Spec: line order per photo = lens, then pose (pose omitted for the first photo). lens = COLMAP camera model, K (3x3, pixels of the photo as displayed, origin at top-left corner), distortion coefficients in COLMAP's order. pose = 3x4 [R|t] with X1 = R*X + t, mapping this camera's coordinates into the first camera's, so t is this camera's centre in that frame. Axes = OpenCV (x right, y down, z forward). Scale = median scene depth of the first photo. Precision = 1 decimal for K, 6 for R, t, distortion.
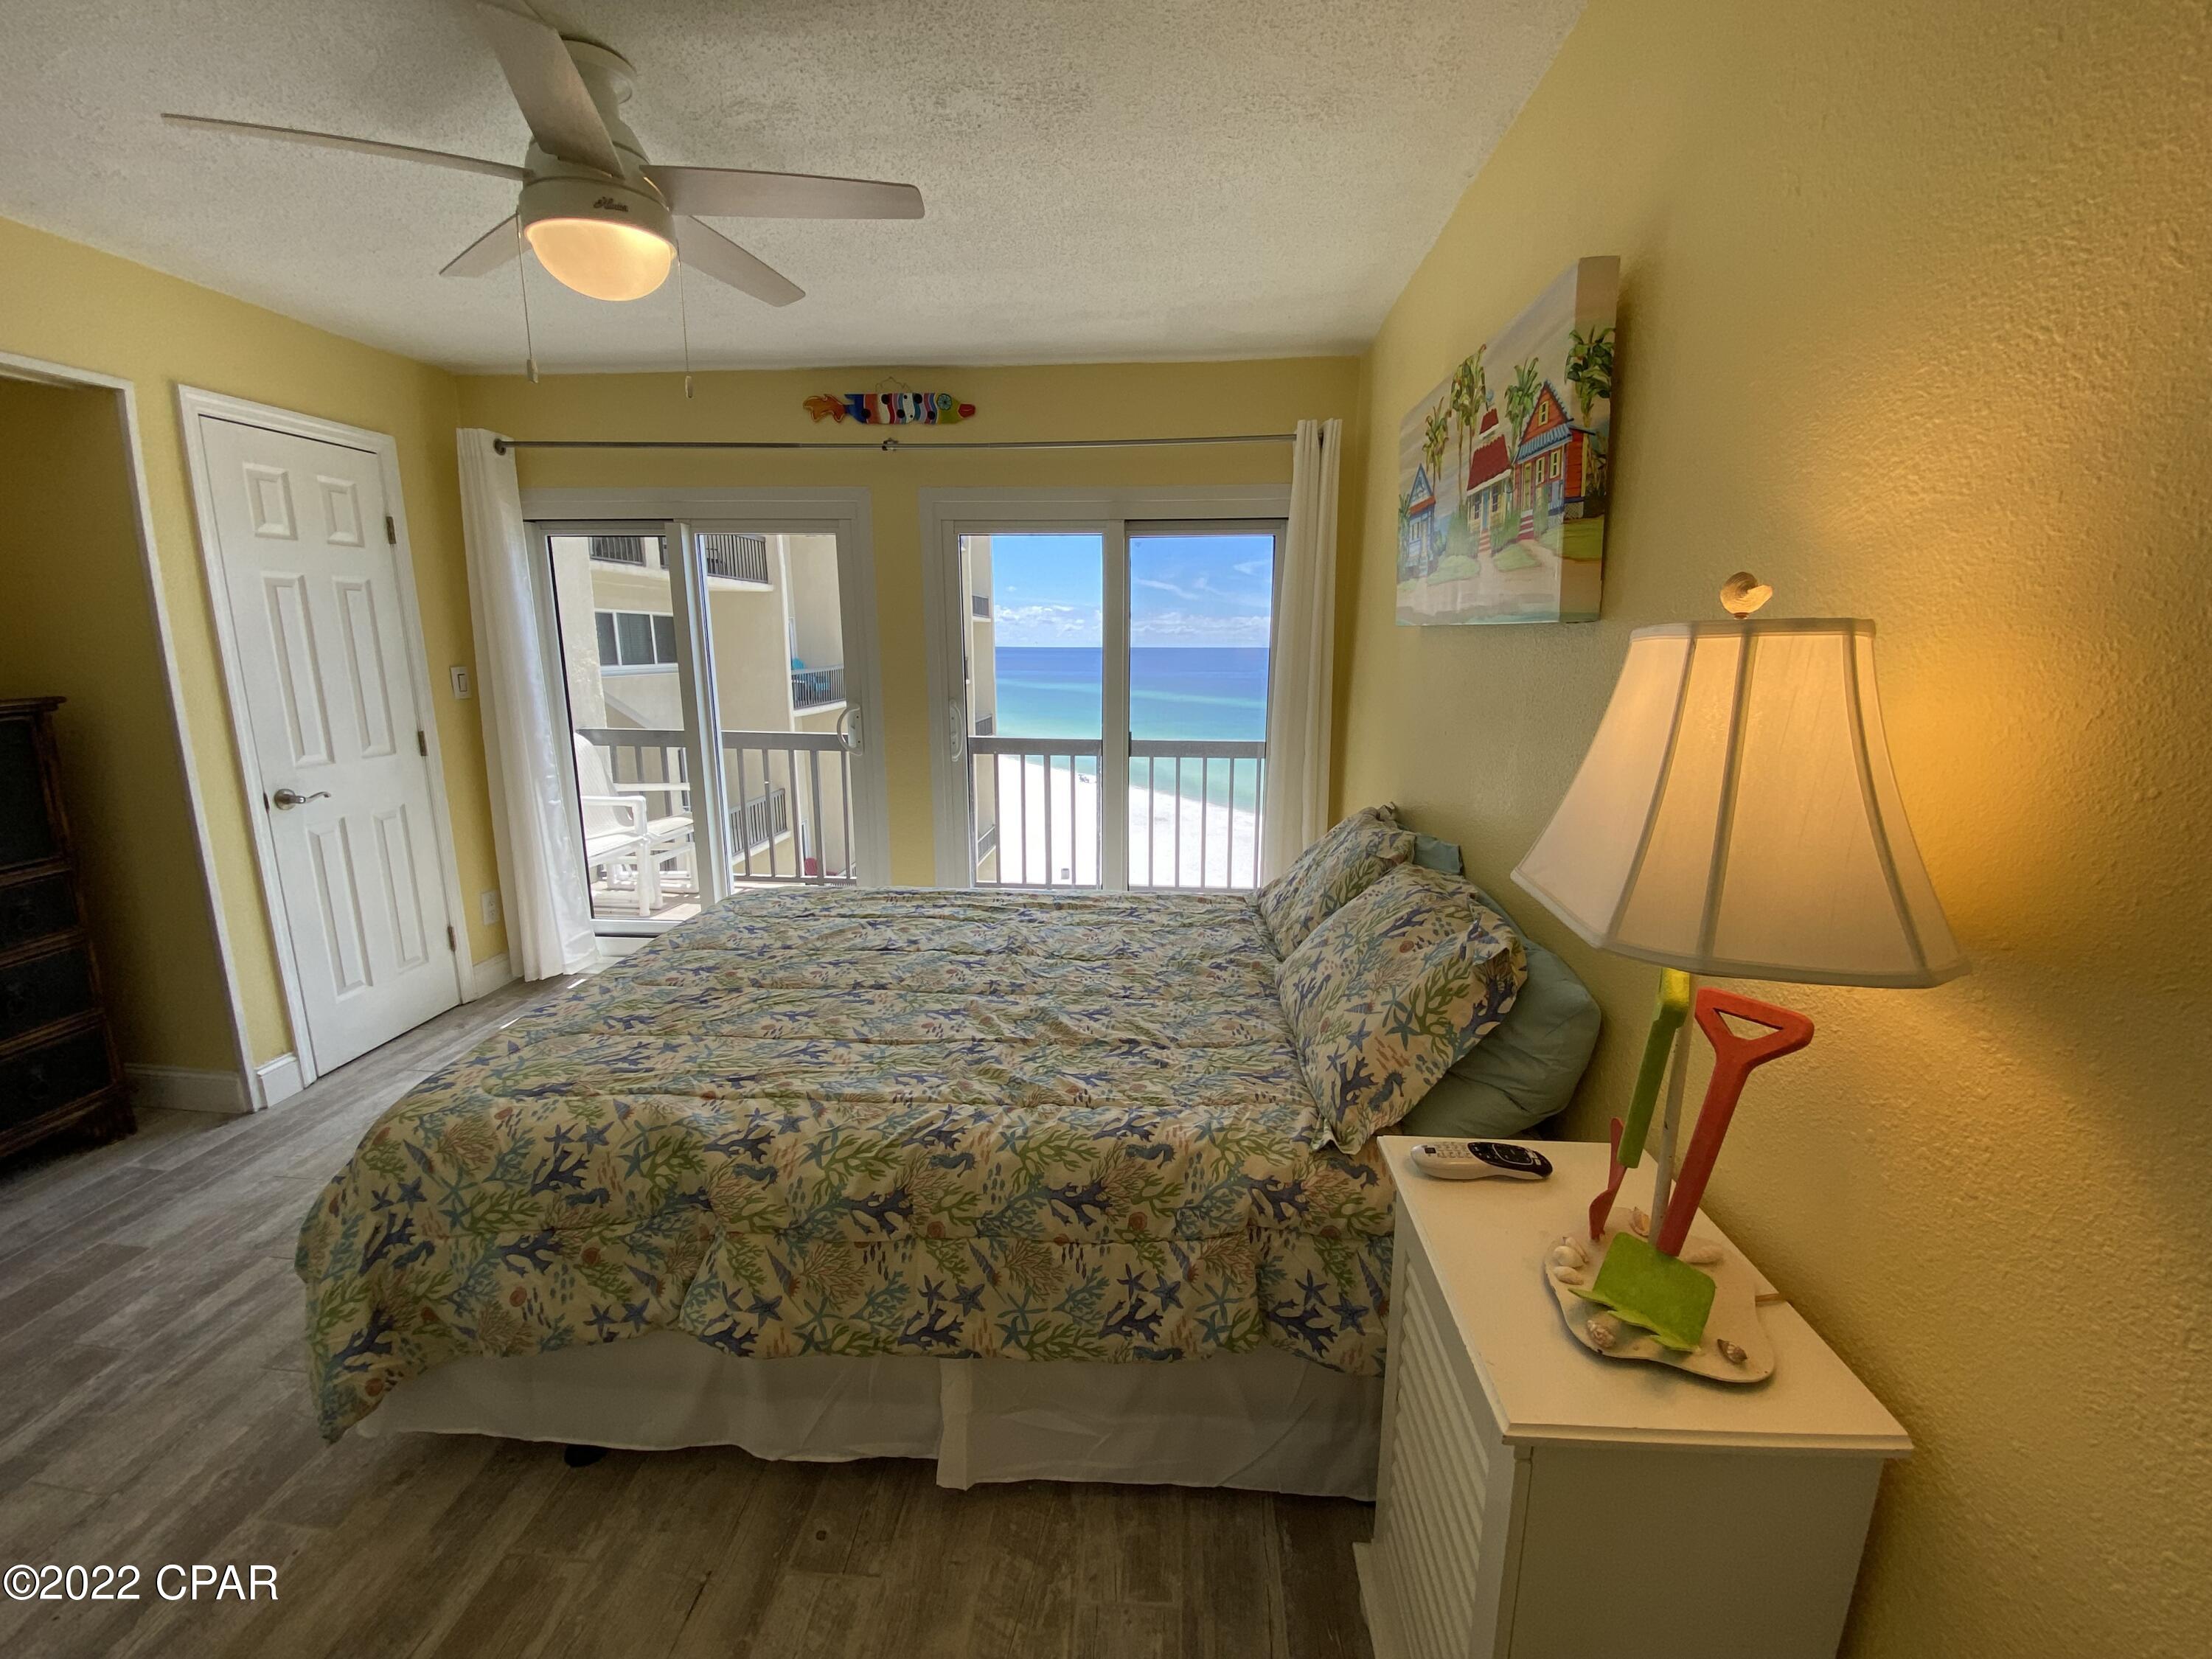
lens RADIAL K [[899.9, 0, 1117.2], [0, 899.9, 827.1], [0, 0, 1]] dist [0.014723, -0.015755]
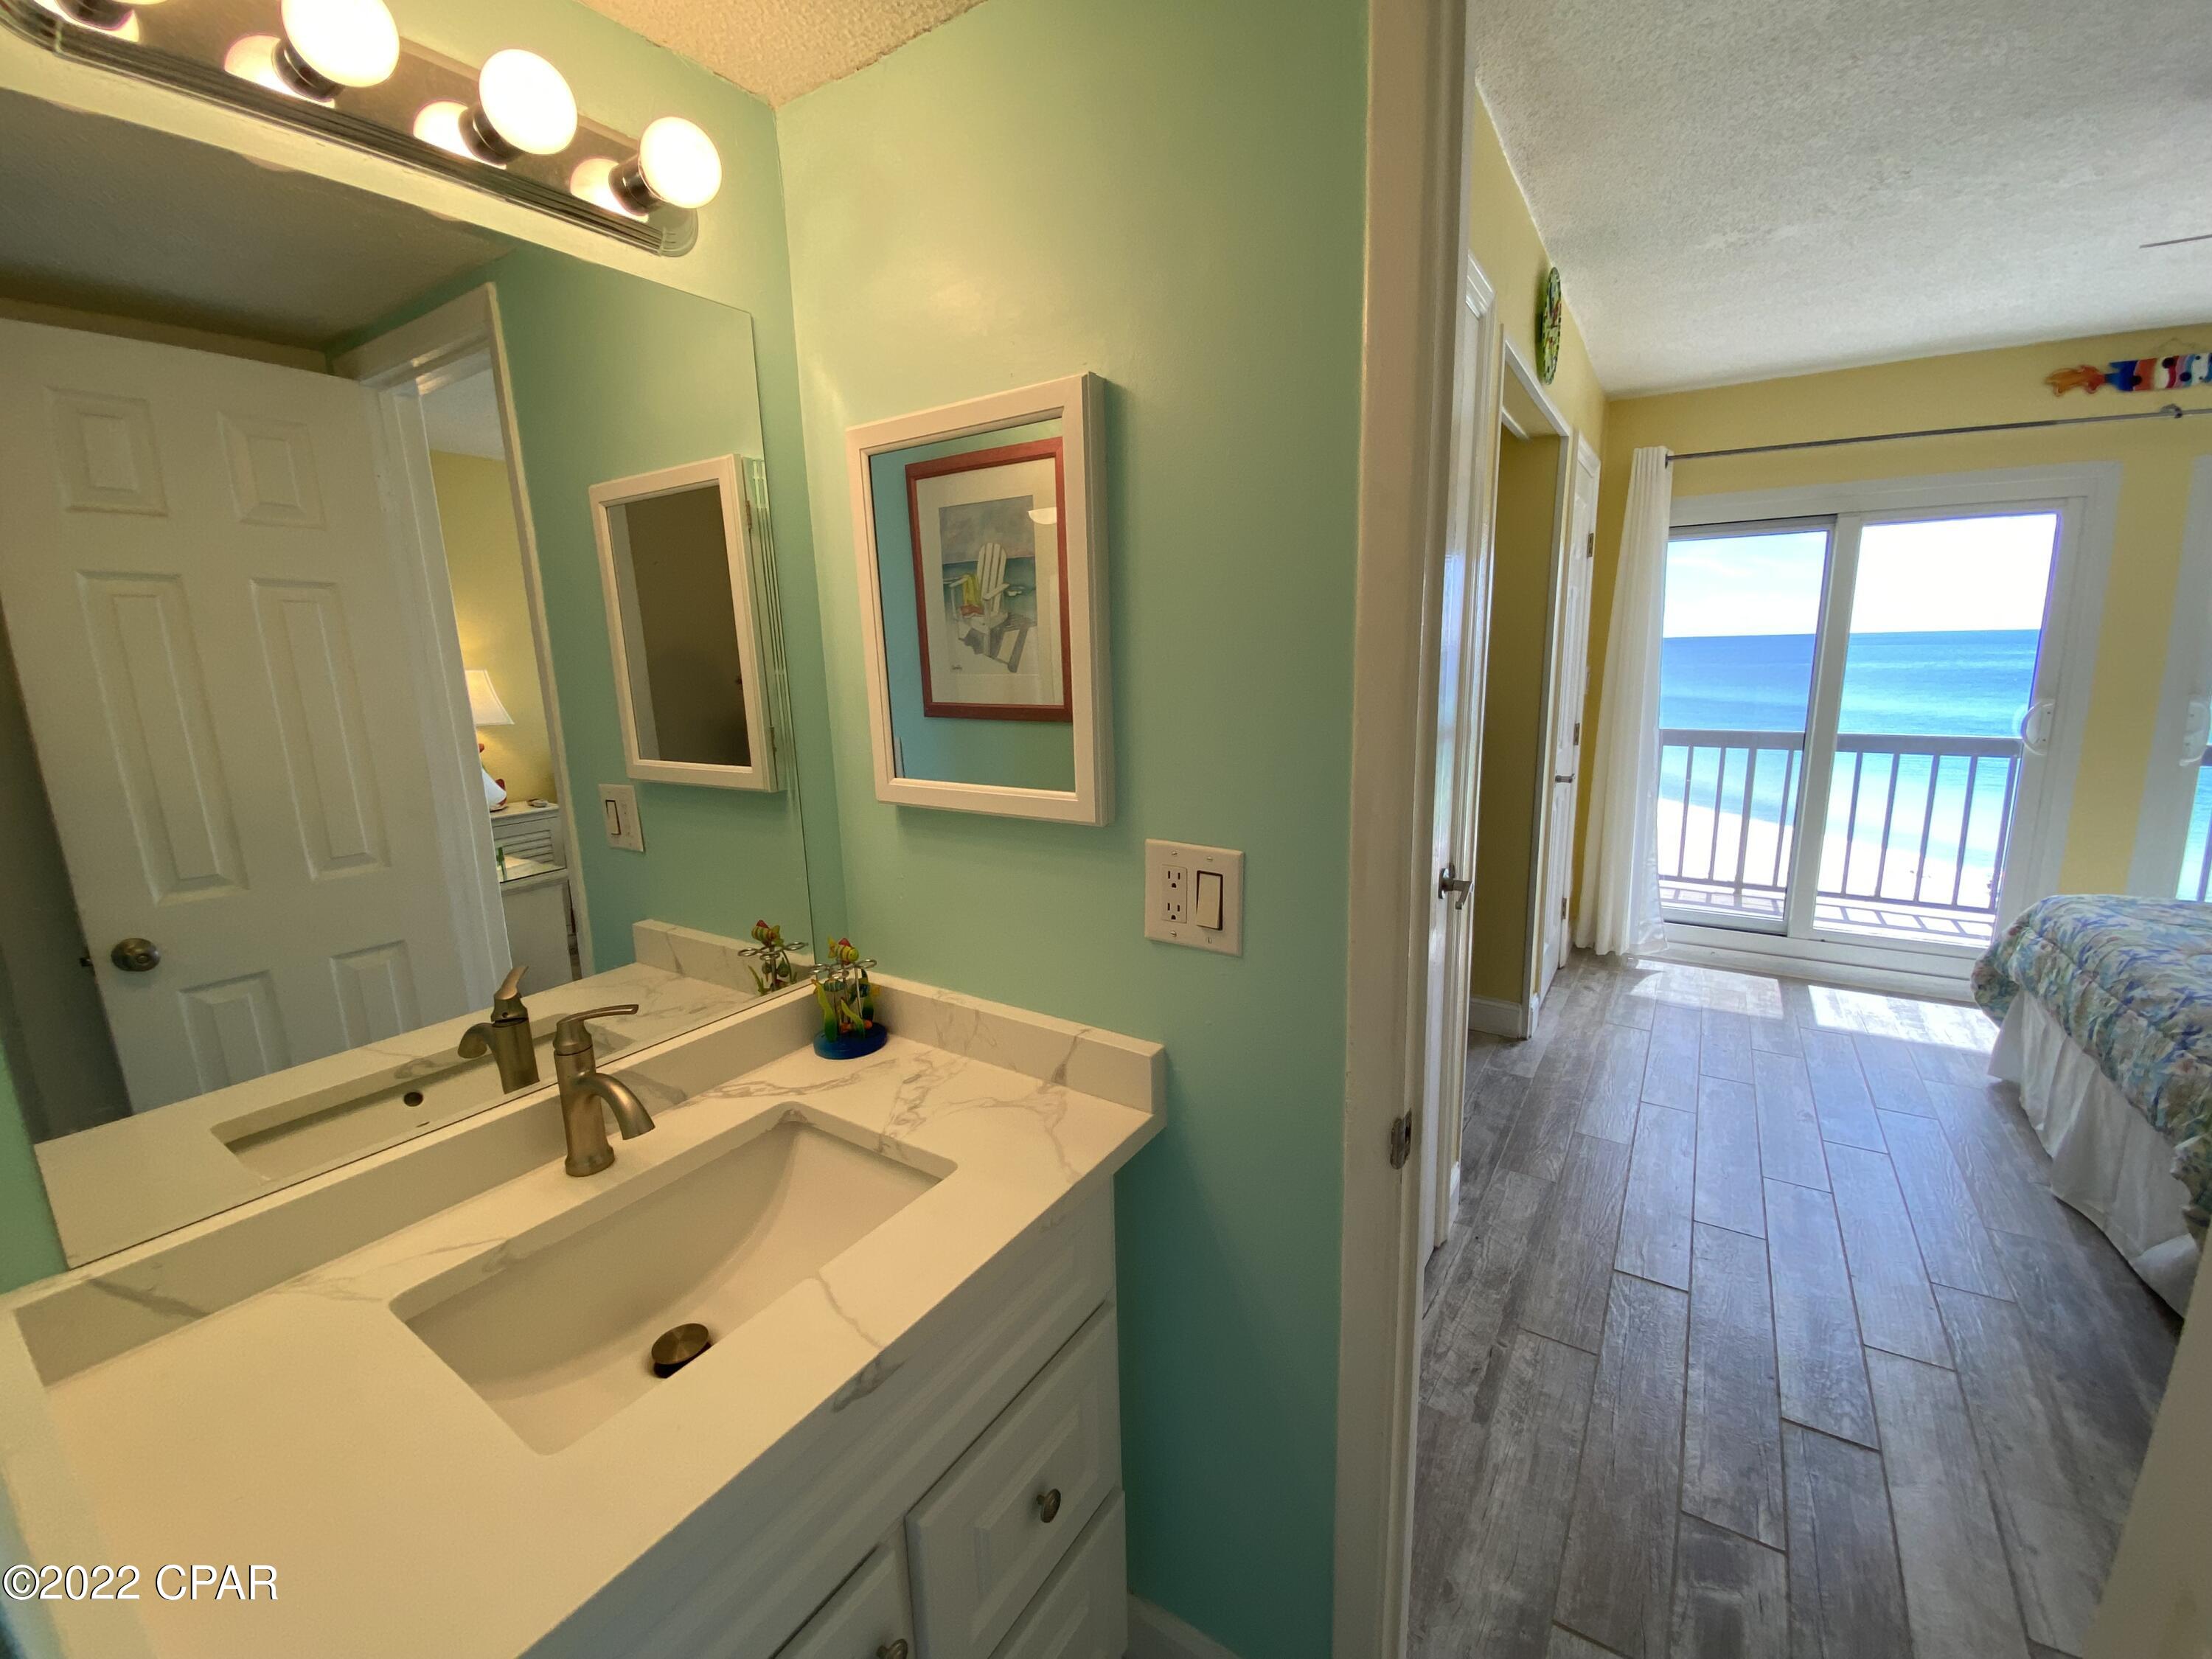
lens RADIAL K [[899.9, 0, 1105.6], [0, 899.9, 824.7], [0, 0, 1]] dist [0.014723, -0.015755]
pose [[0.874534, 0.068650, -0.480081, -1.054639], [-0.065720, 0.997575, 0.022931, 0.054144], [0.480491, 0.011497, 0.876924, -0.402875]]
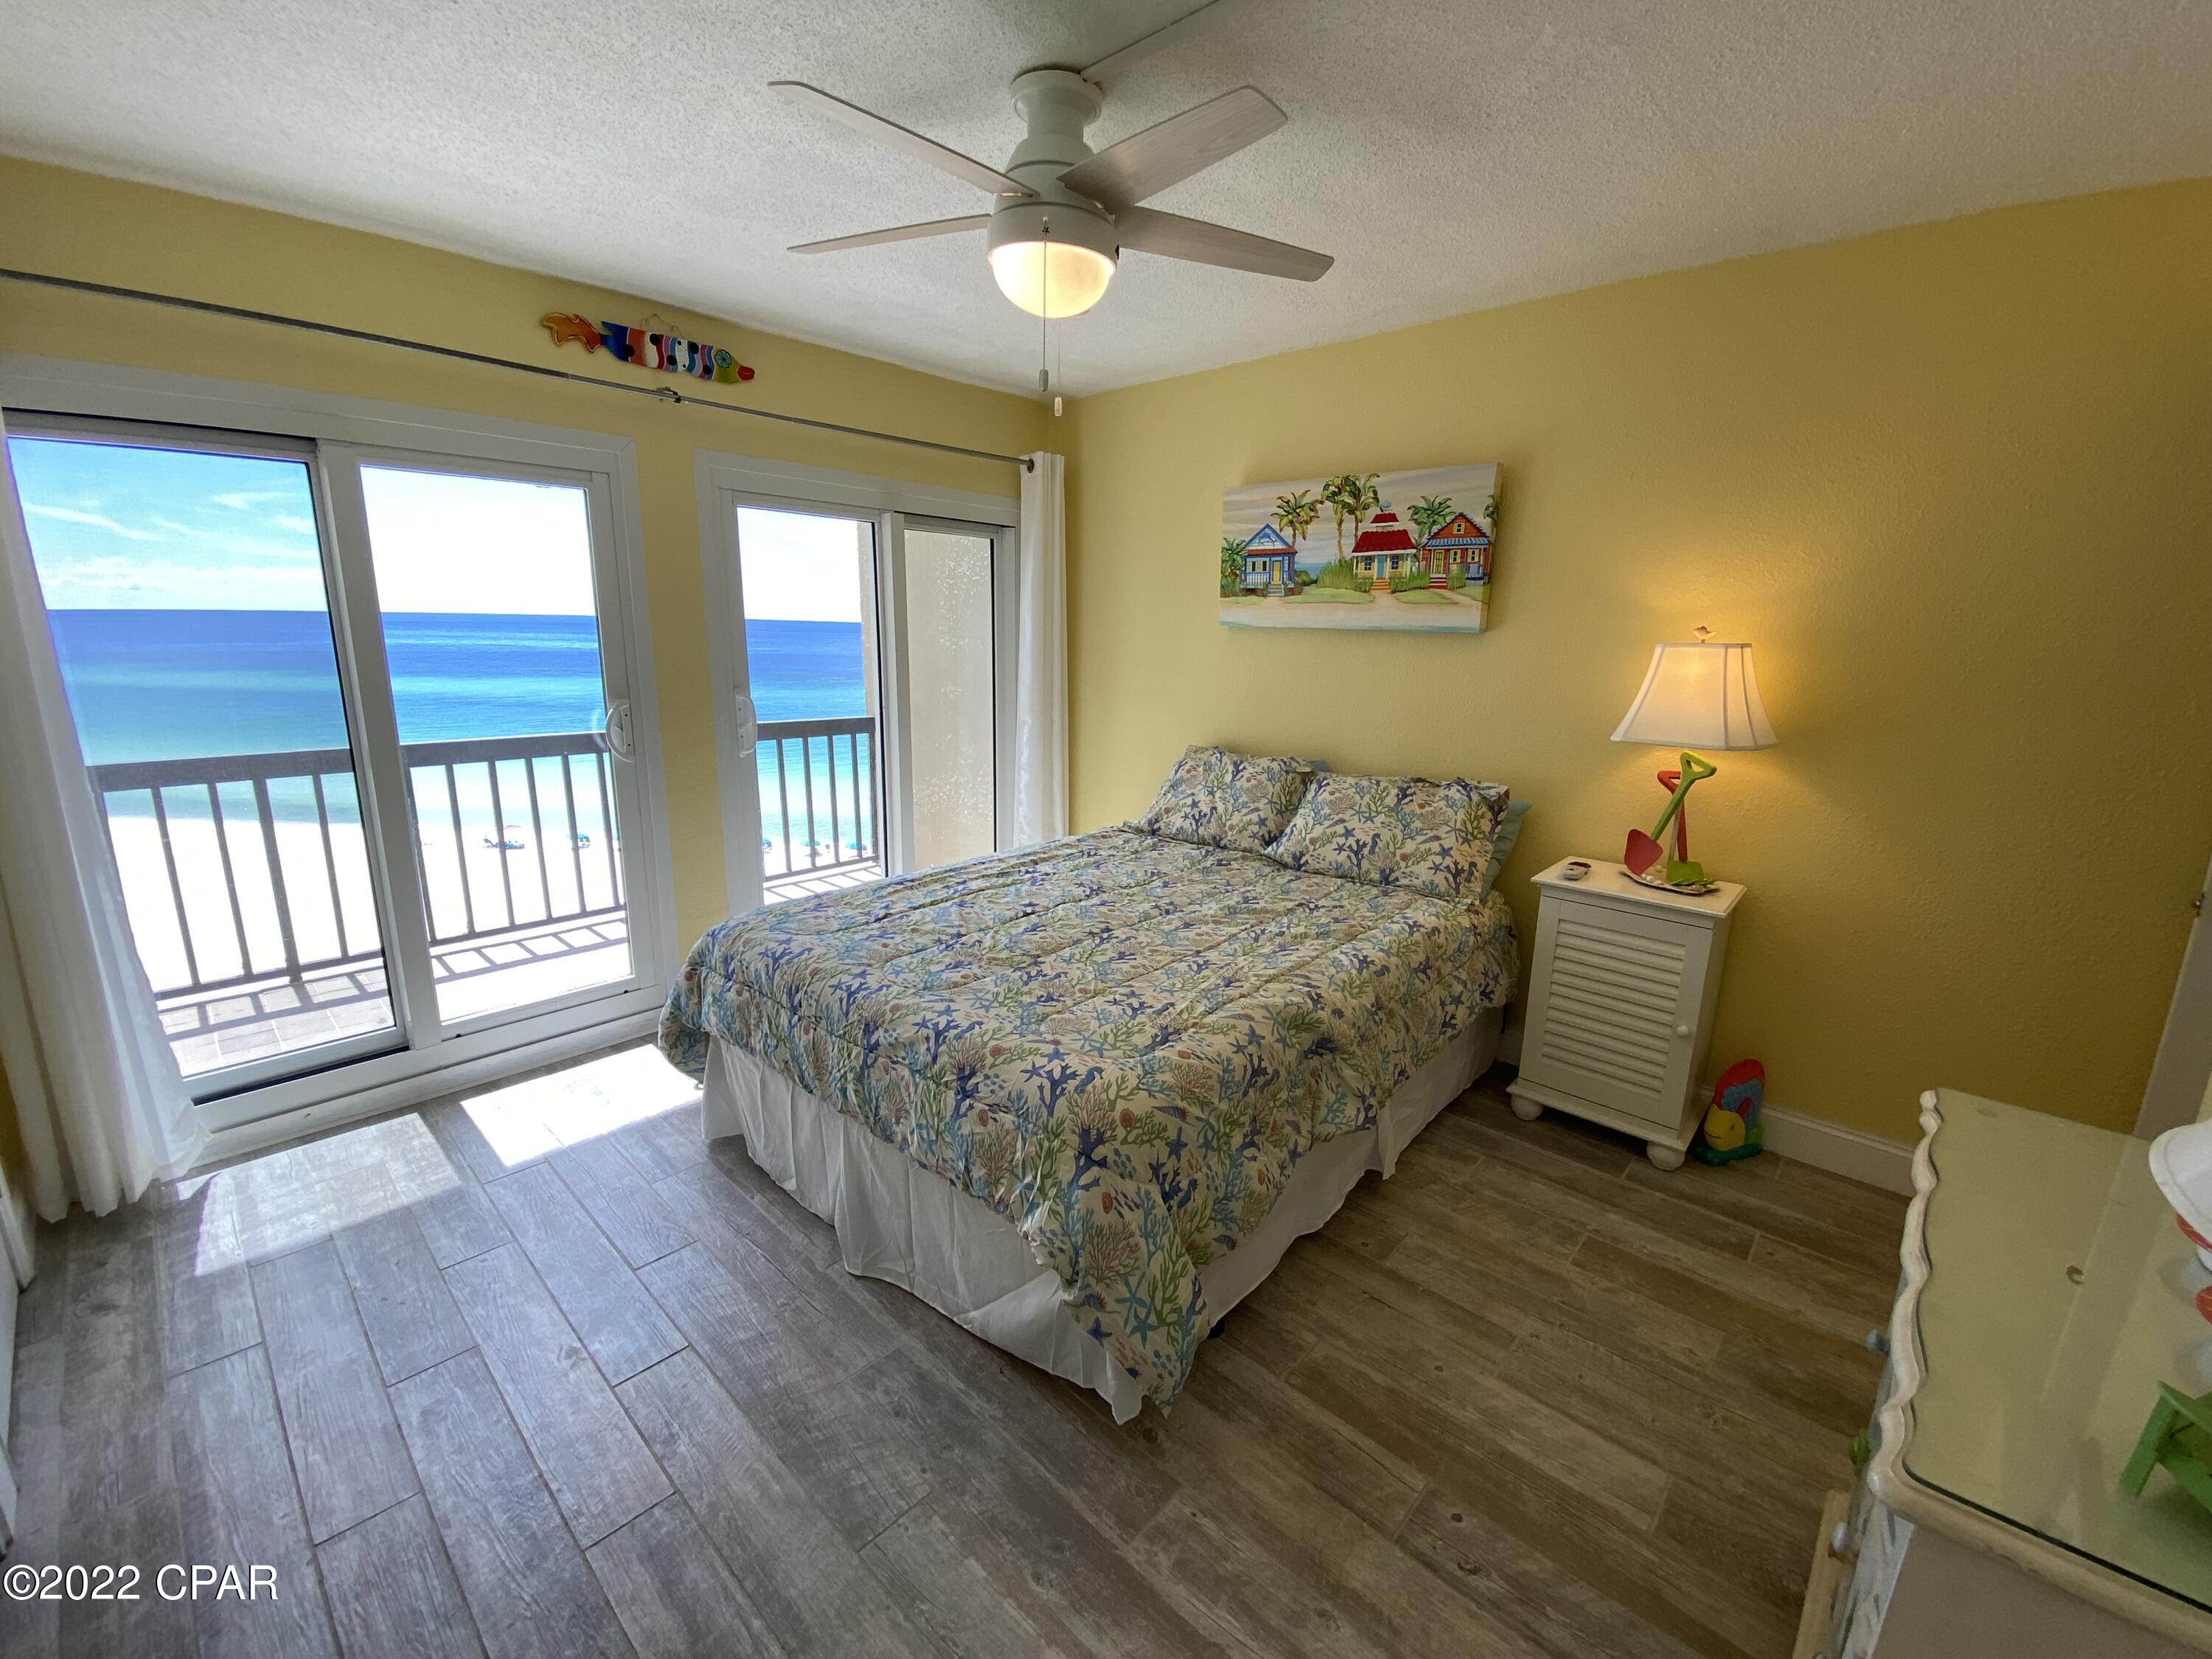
lens RADIAL K [[899.9, 0, 1119.2], [0, 899.9, 822.2], [0, 0, 1]] dist [0.014723, -0.015755]
pose [[0.620997, -0.158569, 0.767605, -1.022065], [0.138782, 0.986094, 0.091428, -0.061233], [-0.771428, 0.049753, 0.634368, 0.208950]]
